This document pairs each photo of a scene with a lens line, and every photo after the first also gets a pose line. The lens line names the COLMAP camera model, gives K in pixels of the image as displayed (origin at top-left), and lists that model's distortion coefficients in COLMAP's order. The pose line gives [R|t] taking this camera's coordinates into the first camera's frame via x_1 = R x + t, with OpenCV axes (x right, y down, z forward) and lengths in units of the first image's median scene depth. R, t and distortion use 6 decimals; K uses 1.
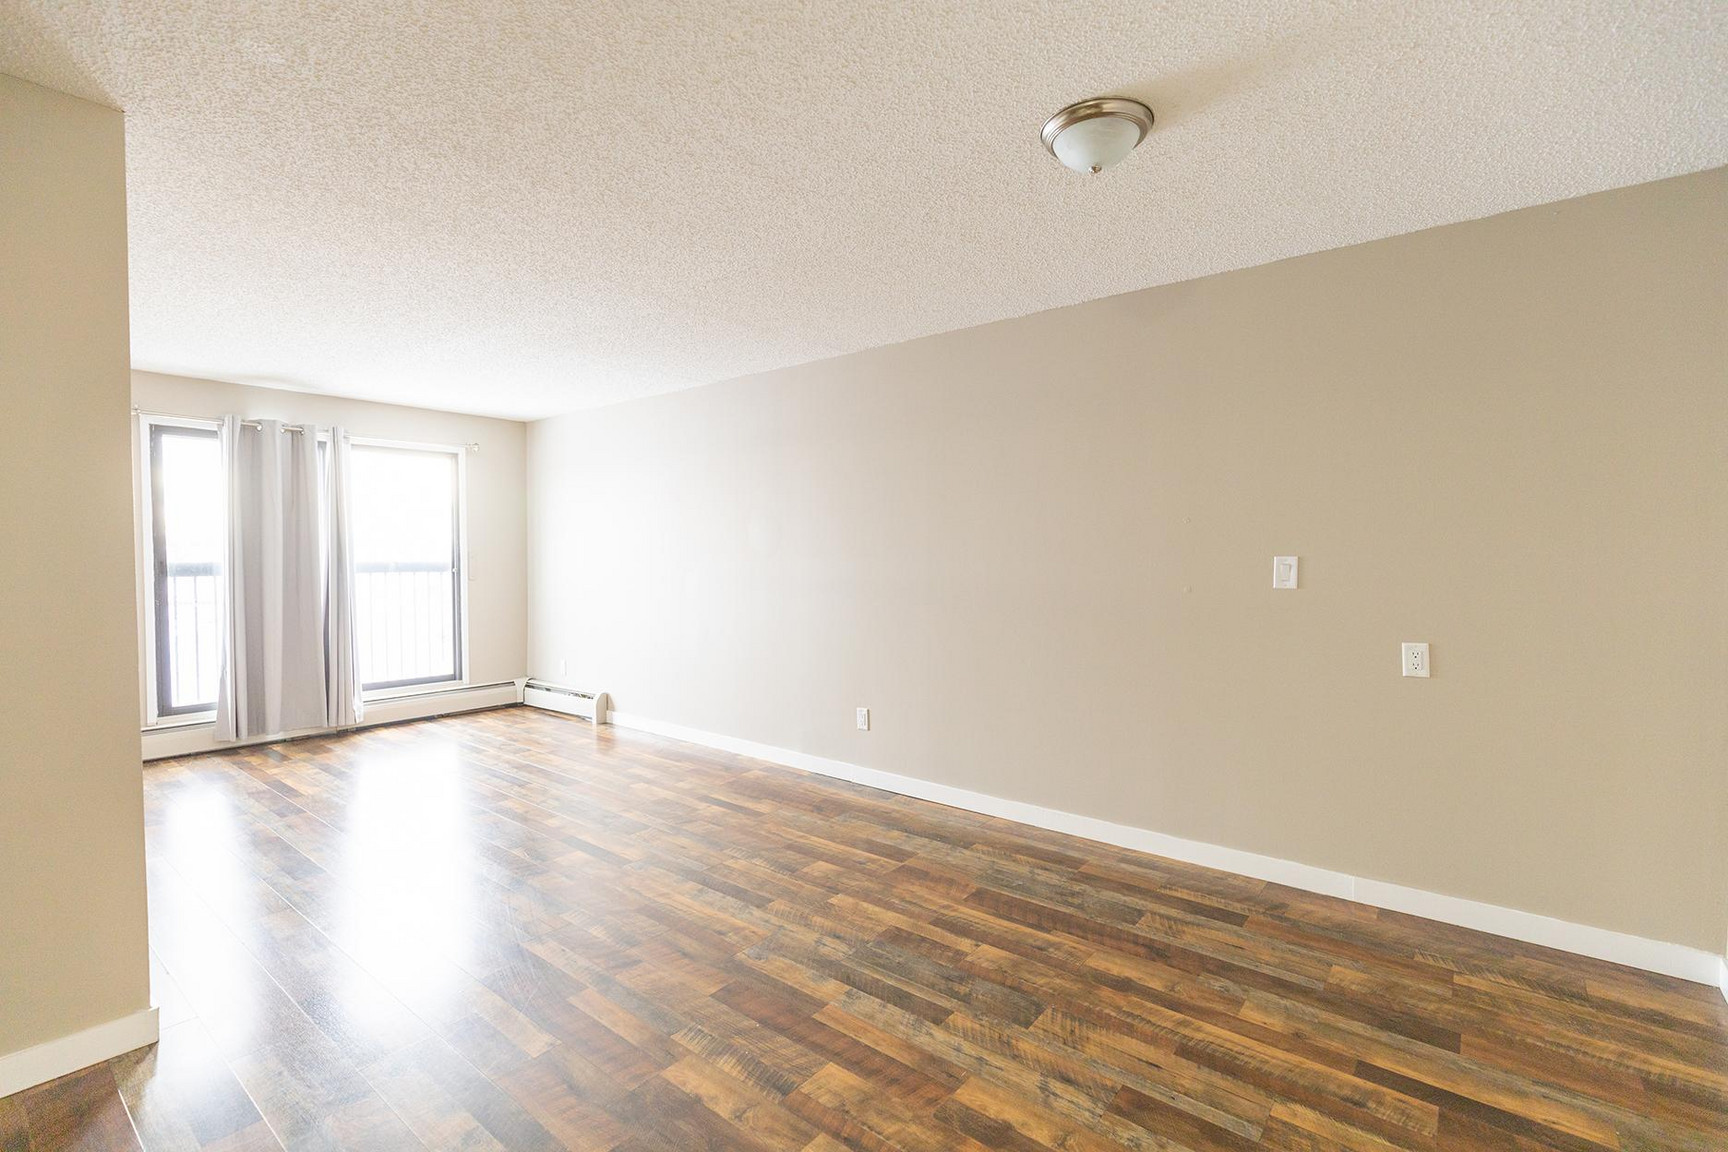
lens RADIAL K [[782.3, 0, 852.8], [0, 782.3, 578.1], [0, 0, 1]] dist [-0.000659, -0.000118]
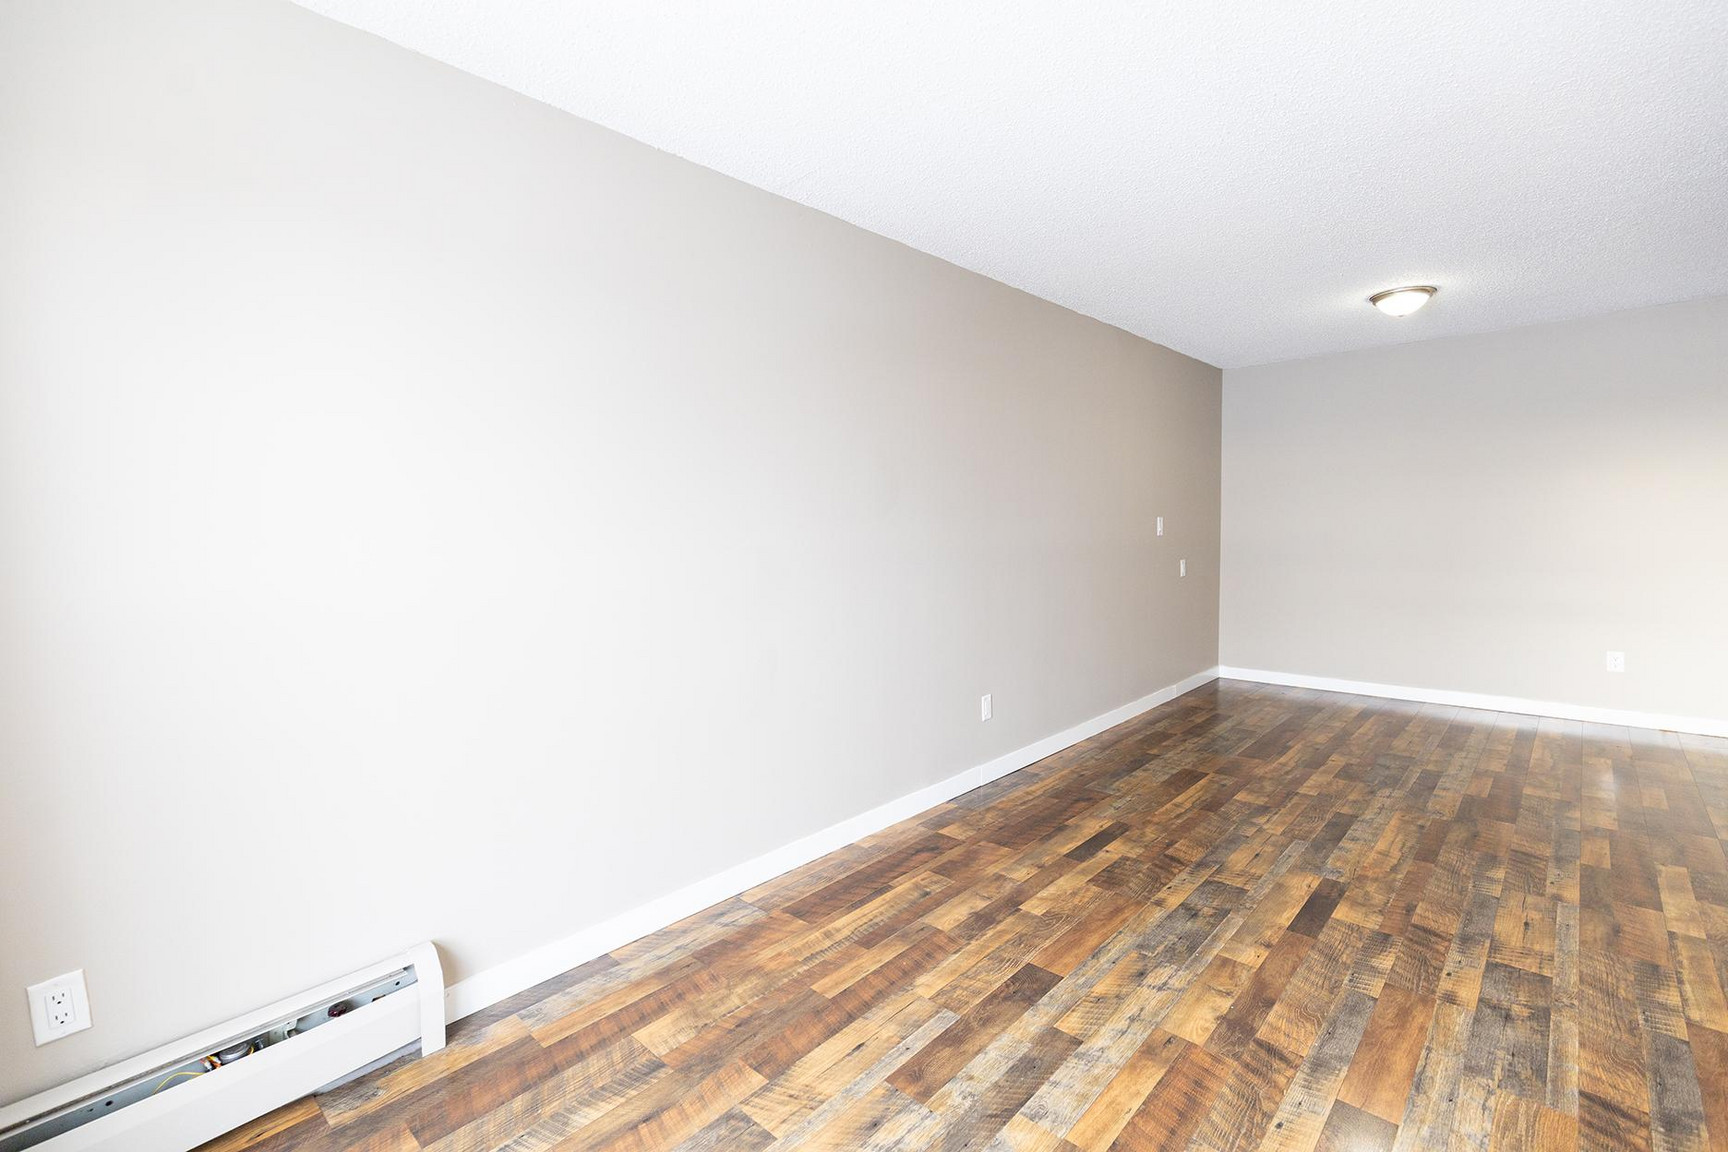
lens RADIAL K [[782.3, 0, 852.8], [0, 782.3, 578.1], [0, 0, 1]] dist [-0.000659, -0.000118]
pose [[0.065428, -0.067490, 0.995572, -1.058117], [0.050603, 0.996651, 0.064237, -0.032477], [-0.996573, 0.046176, 0.068624, 1.348590]]
